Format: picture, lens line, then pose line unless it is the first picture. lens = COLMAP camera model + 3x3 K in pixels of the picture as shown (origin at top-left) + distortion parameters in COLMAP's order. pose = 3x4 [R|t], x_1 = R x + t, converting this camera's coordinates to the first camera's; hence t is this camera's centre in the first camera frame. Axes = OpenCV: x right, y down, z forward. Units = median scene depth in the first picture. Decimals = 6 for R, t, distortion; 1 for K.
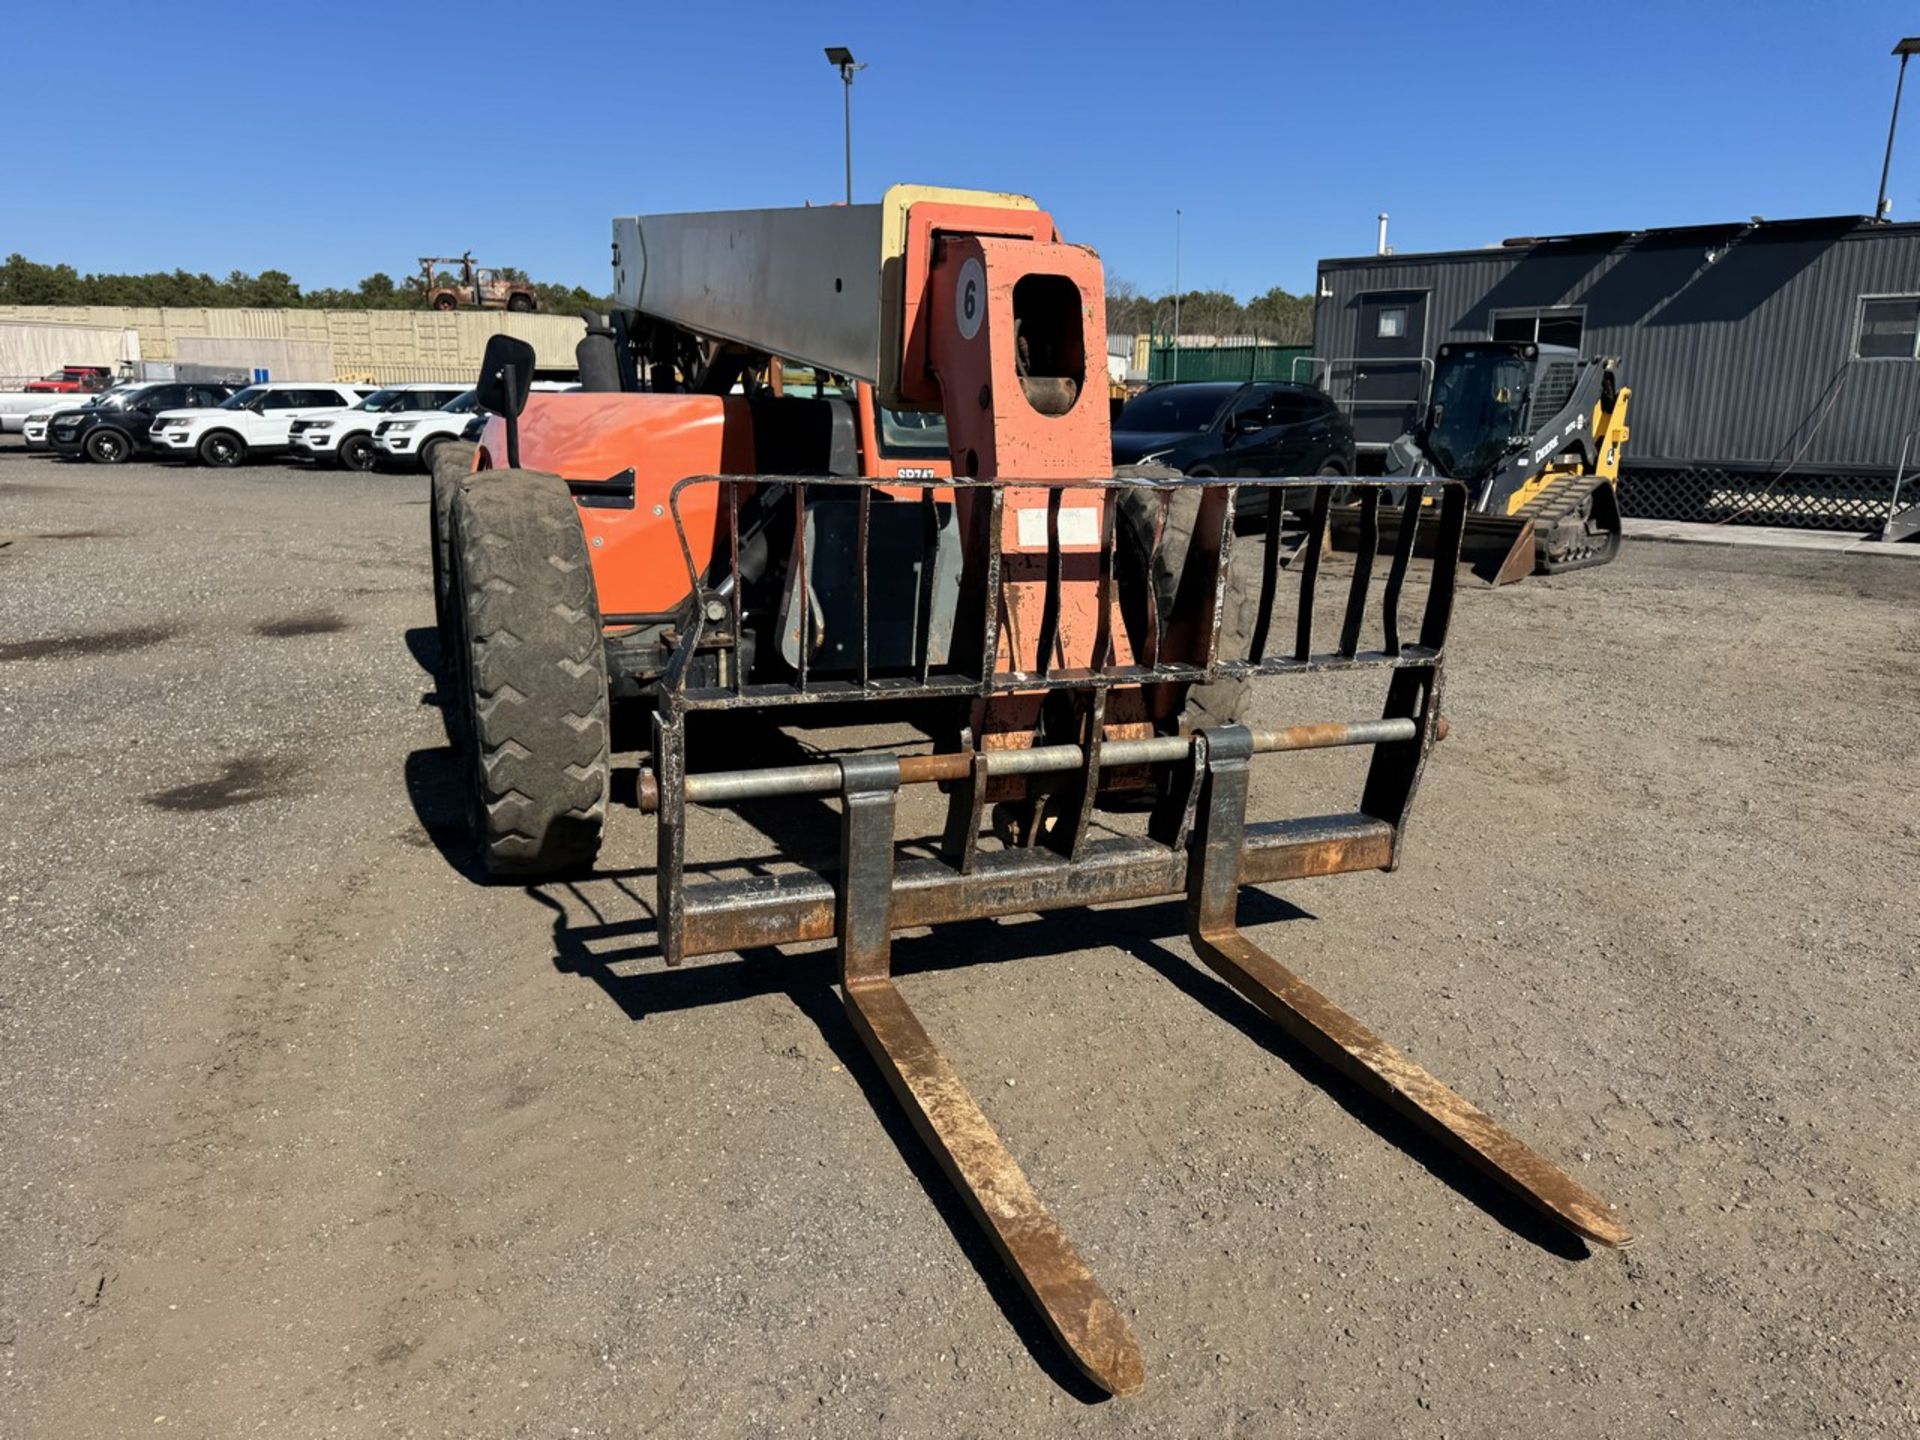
lens RADIAL K [[1354.4, 0, 962.0], [0, 1354.4, 714.5], [0, 0, 1]] dist [0.062615, -0.080873]
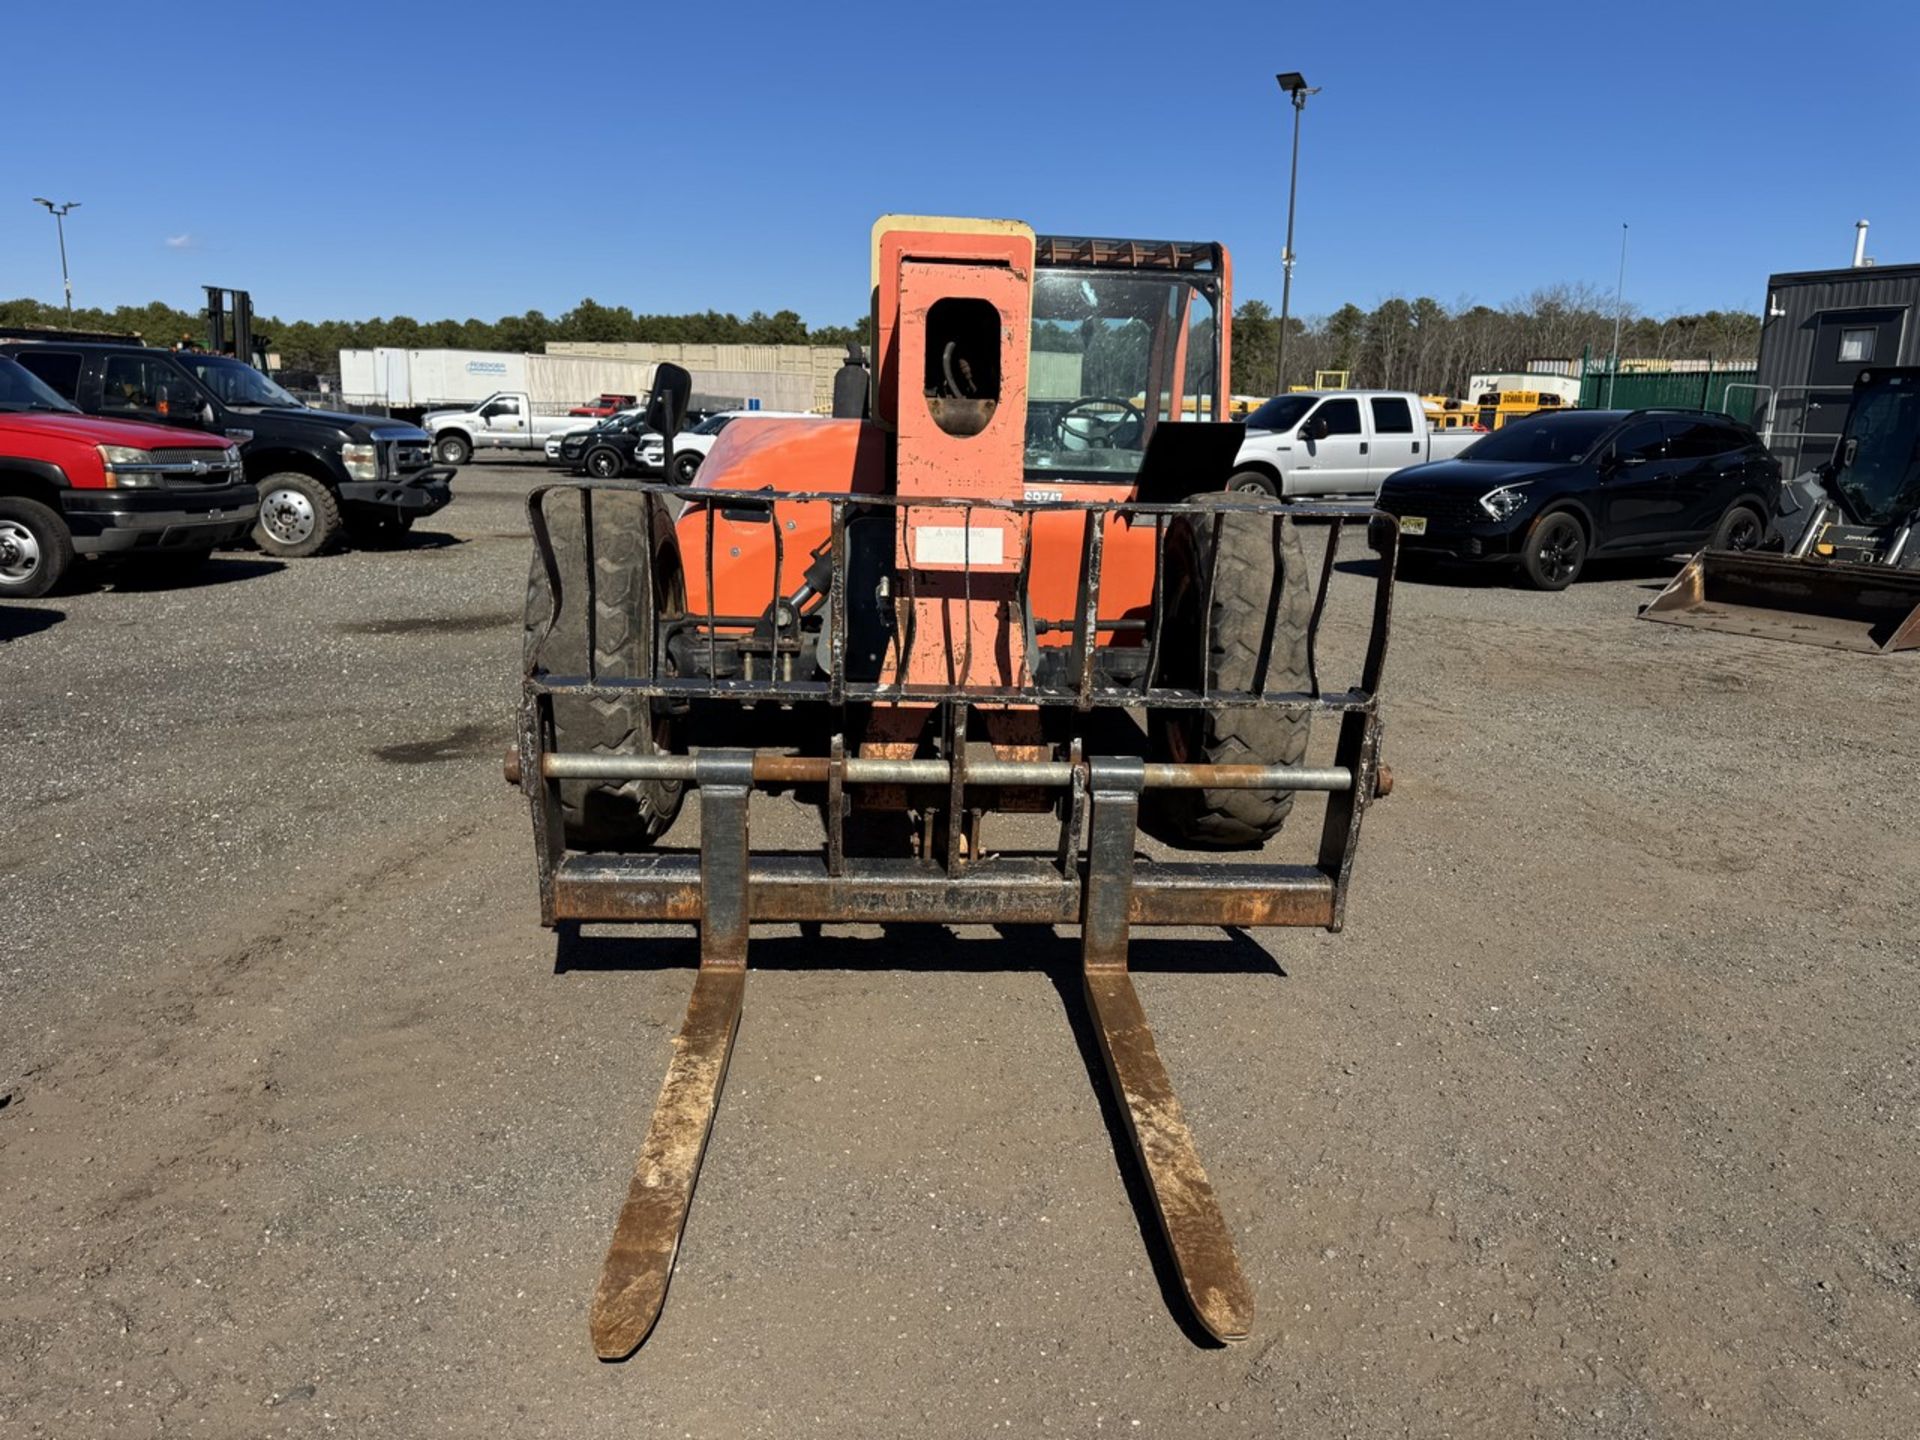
lens RADIAL K [[1354.4, 0, 962.0], [0, 1354.4, 714.5], [0, 0, 1]] dist [0.062615, -0.080873]
pose [[0.946752, 0.076288, -0.312795, 0.346448], [-0.082516, 0.996567, -0.006702, -0.005065], [0.311210, 0.032156, 0.949797, 0.036166]]
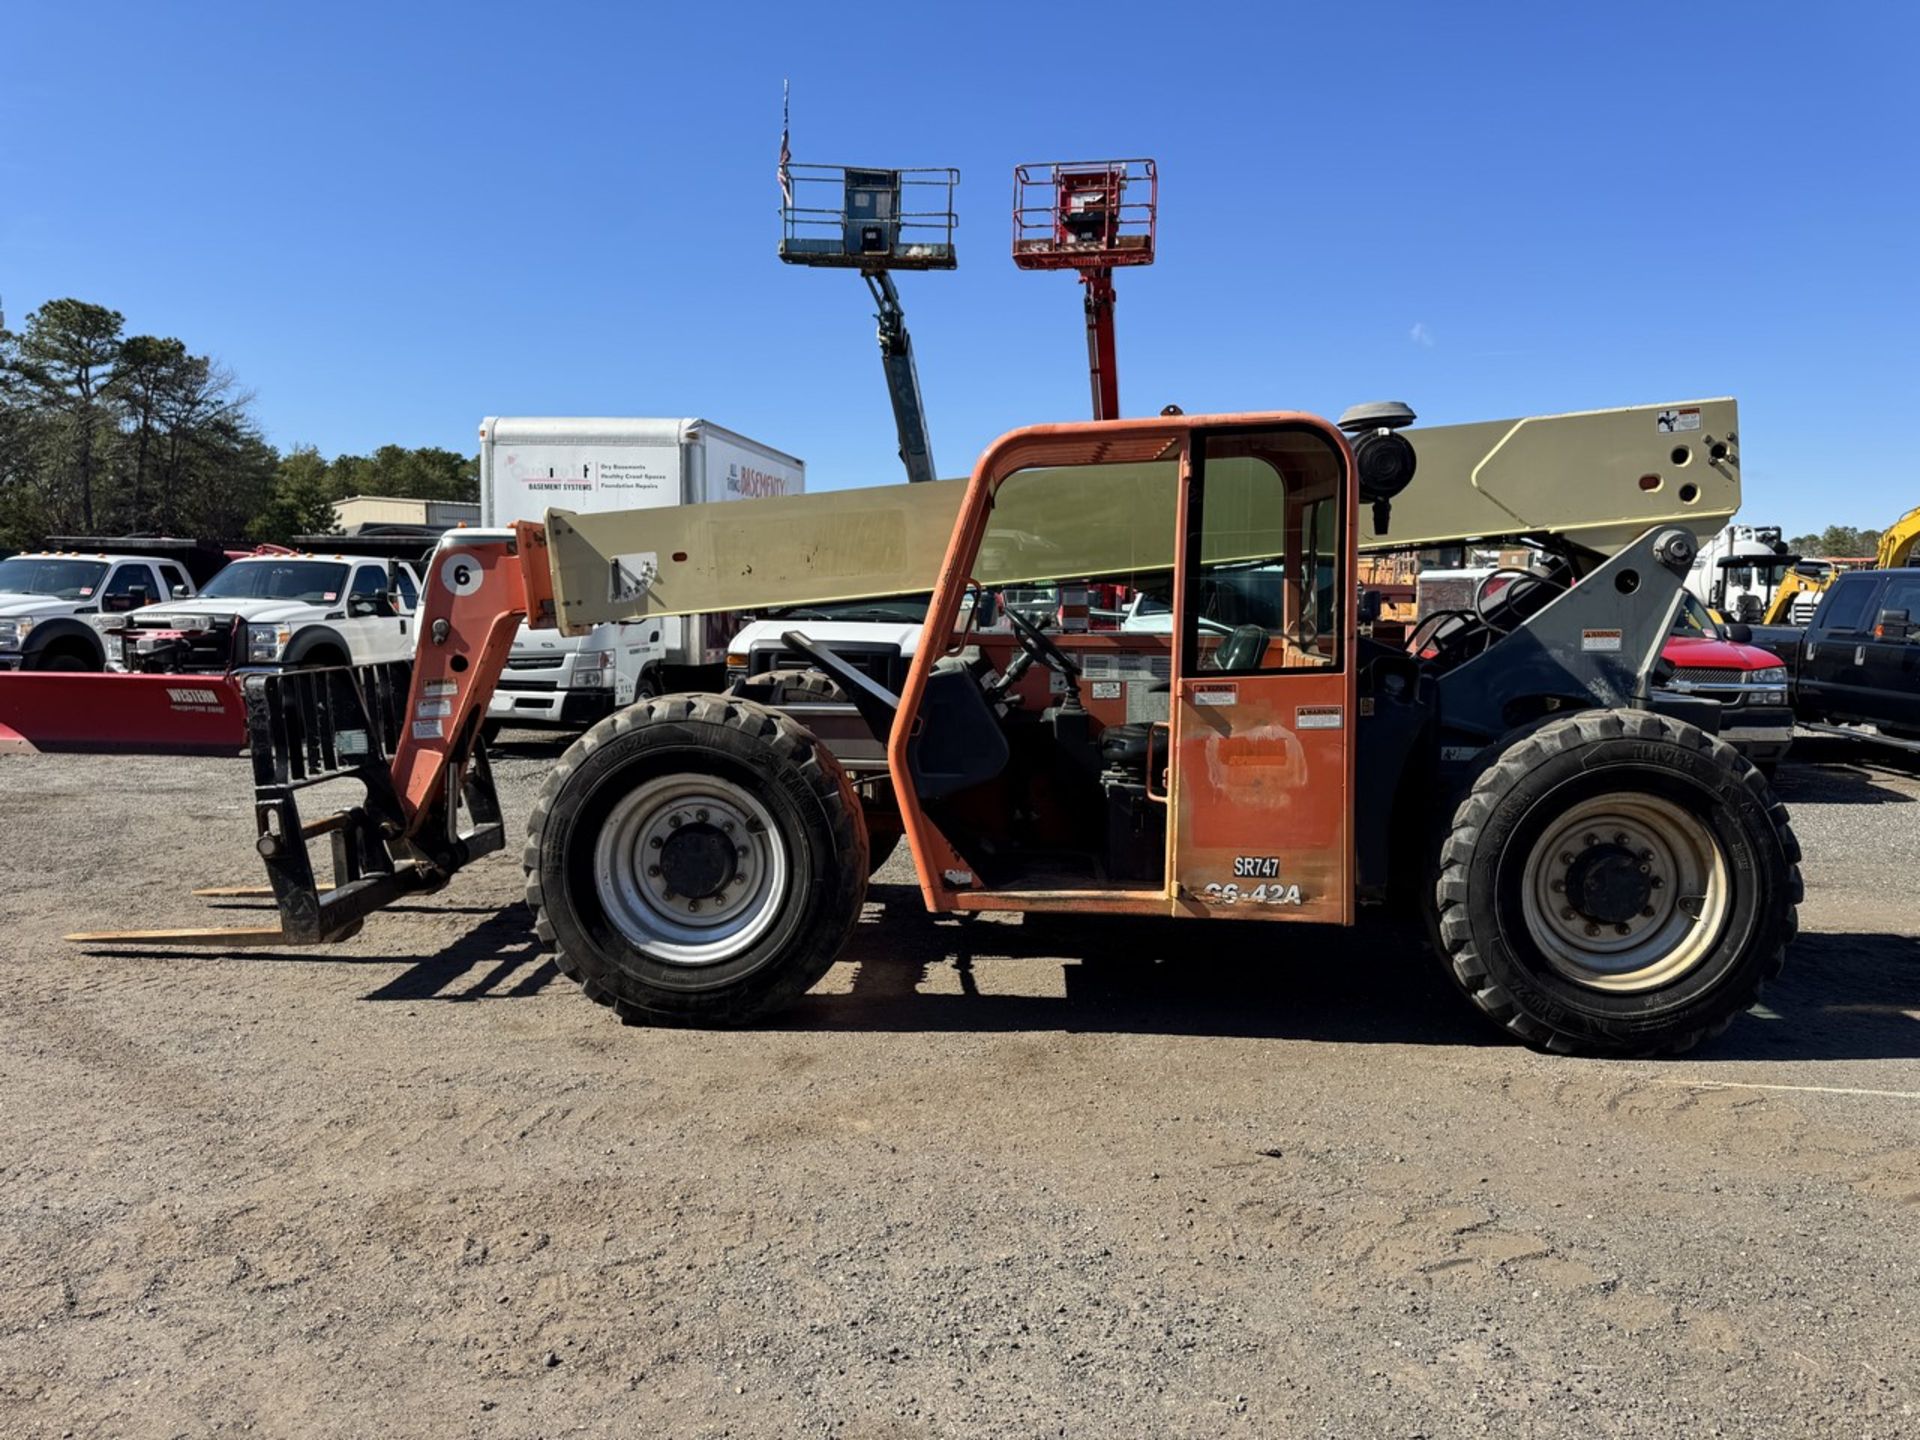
lens RADIAL K [[1343.4, 0, 957.7], [0, 1343.4, 727.7], [0, 0, 1]] dist [0.059508, -0.064205]
pose [[-0.411661, 0.063587, -0.909116, 1.302464], [-0.216690, 0.962124, 0.165415, -0.493258], [0.885201, 0.265091, -0.382290, 2.090985]]
